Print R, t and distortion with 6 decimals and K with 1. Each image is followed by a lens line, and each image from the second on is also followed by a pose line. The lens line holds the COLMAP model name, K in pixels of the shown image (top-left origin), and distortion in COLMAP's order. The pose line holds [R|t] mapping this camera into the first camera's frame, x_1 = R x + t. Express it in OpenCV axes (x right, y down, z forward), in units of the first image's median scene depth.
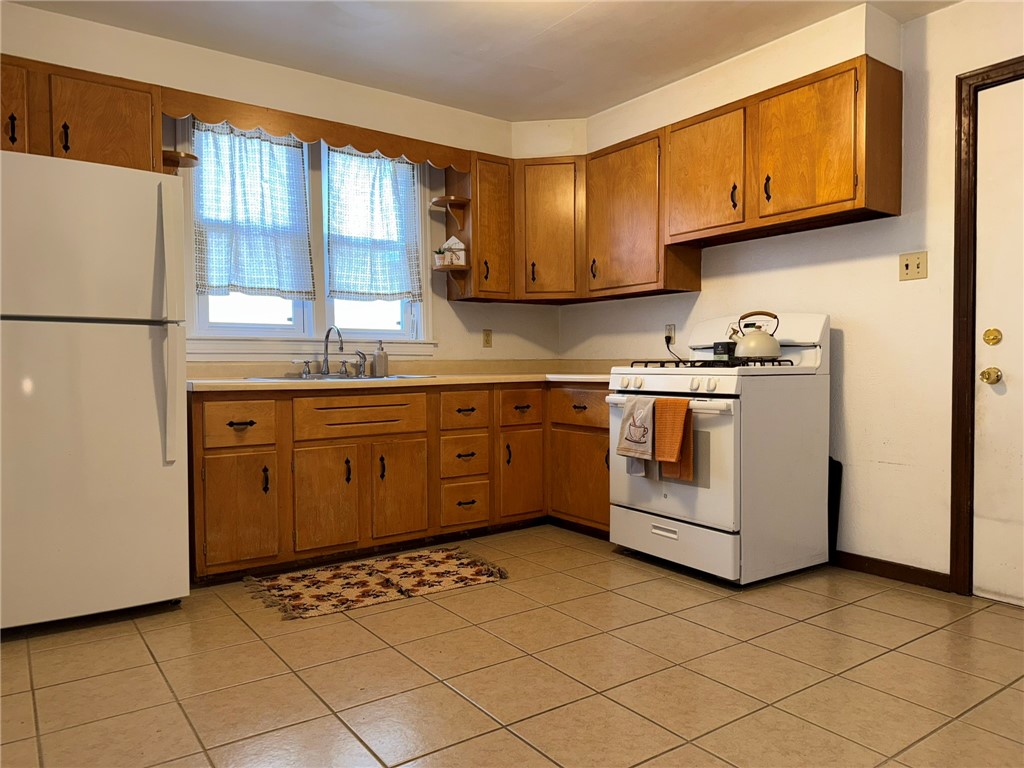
lens RADIAL K [[715.5, 0, 512.4], [0, 715.5, 392.8], [0, 0, 1]] dist [0.073841, -0.075086]
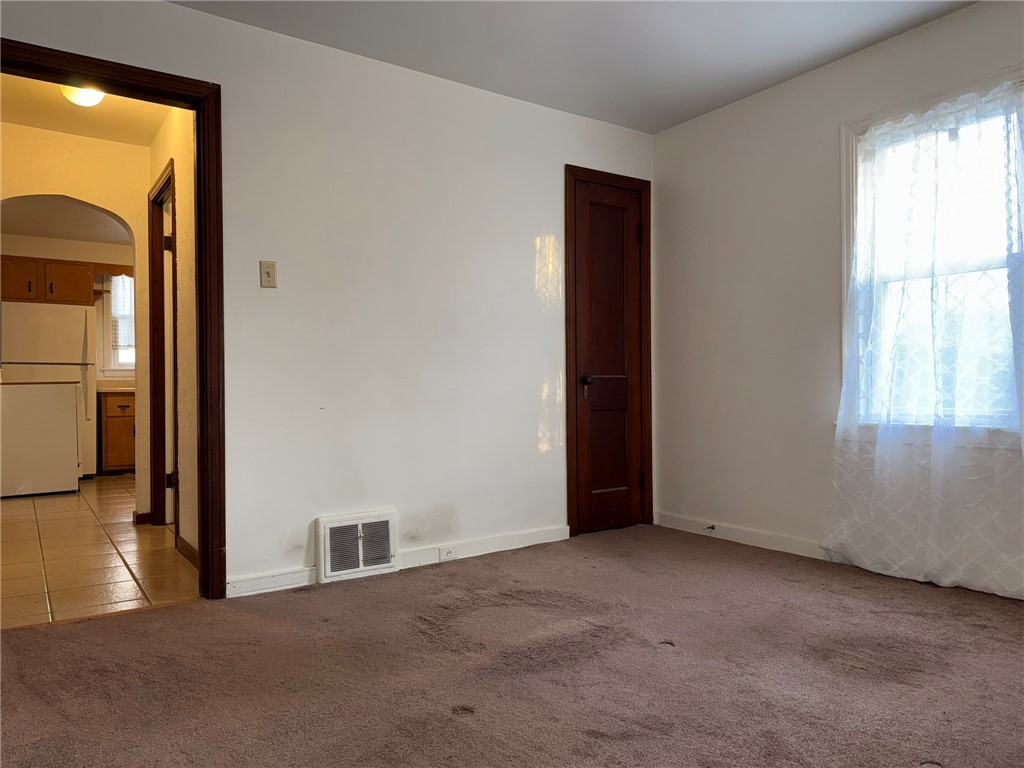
lens RADIAL K [[715.5, 0, 514.4], [0, 715.5, 392.6], [0, 0, 1]] dist [0.073841, -0.075086]
pose [[0.999977, -0.001083, -0.006645, 0.758571], [0.000846, 0.999368, -0.035527, 0.069182], [0.006679, 0.035521, 0.999347, -1.126894]]
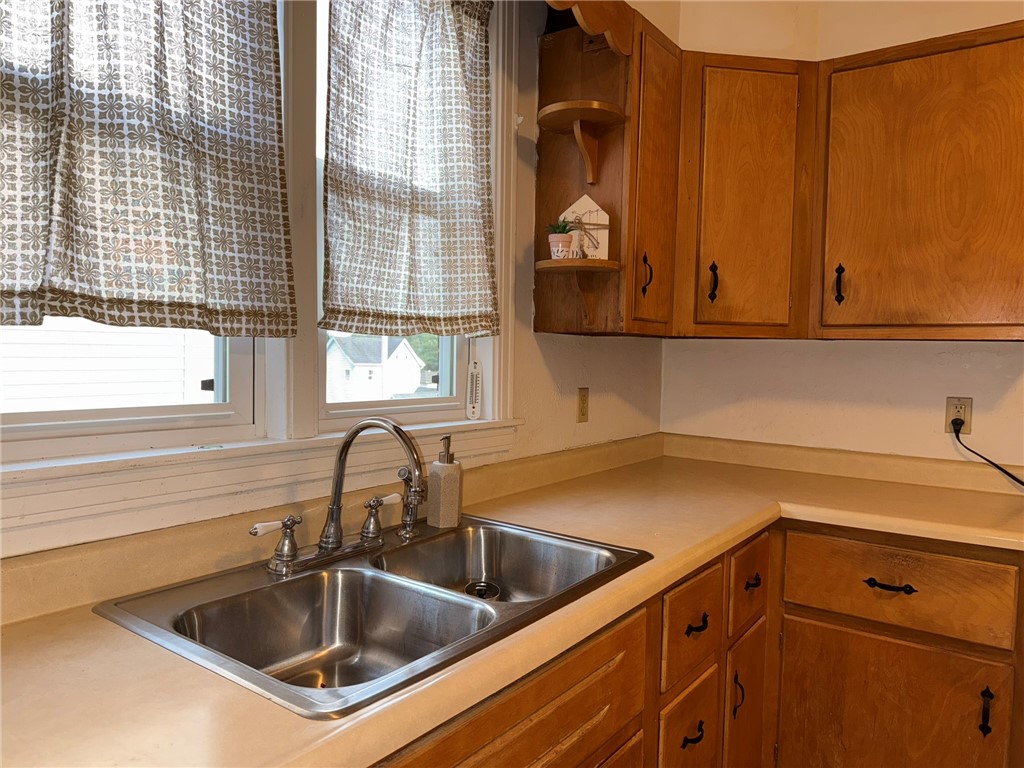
lens RADIAL K [[715.5, 0, 506.8], [0, 715.5, 377.4], [0, 0, 1]] dist [0.073841, -0.075086]
pose [[0.947657, 0.013797, 0.318993, -0.302257], [-0.014488, 0.999895, -0.000205, -0.114767], [-0.318962, -0.004427, 0.947757, 0.653432]]
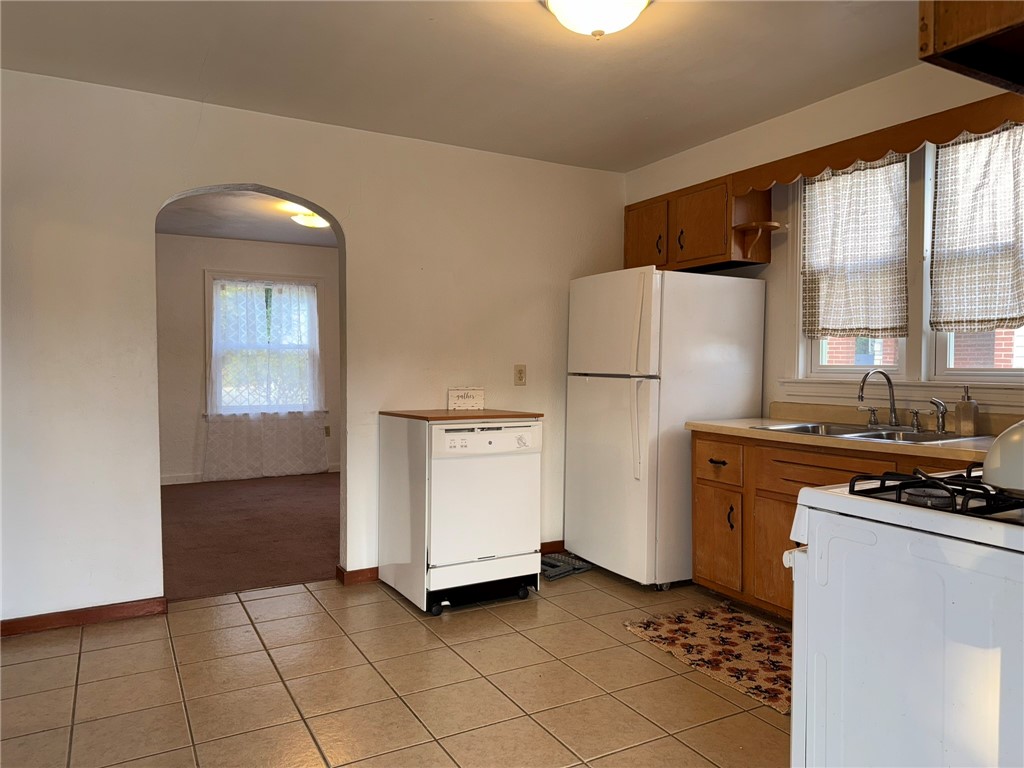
lens RADIAL K [[715.5, 0, 513.0], [0, 715.5, 384.7], [0, 0, 1]] dist [0.073841, -0.075086]
pose [[-0.103645, 0.035634, -0.993976, 0.646297], [-0.039245, 0.998433, 0.039886, -0.092472], [0.993840, 0.043143, -0.102084, 0.661836]]
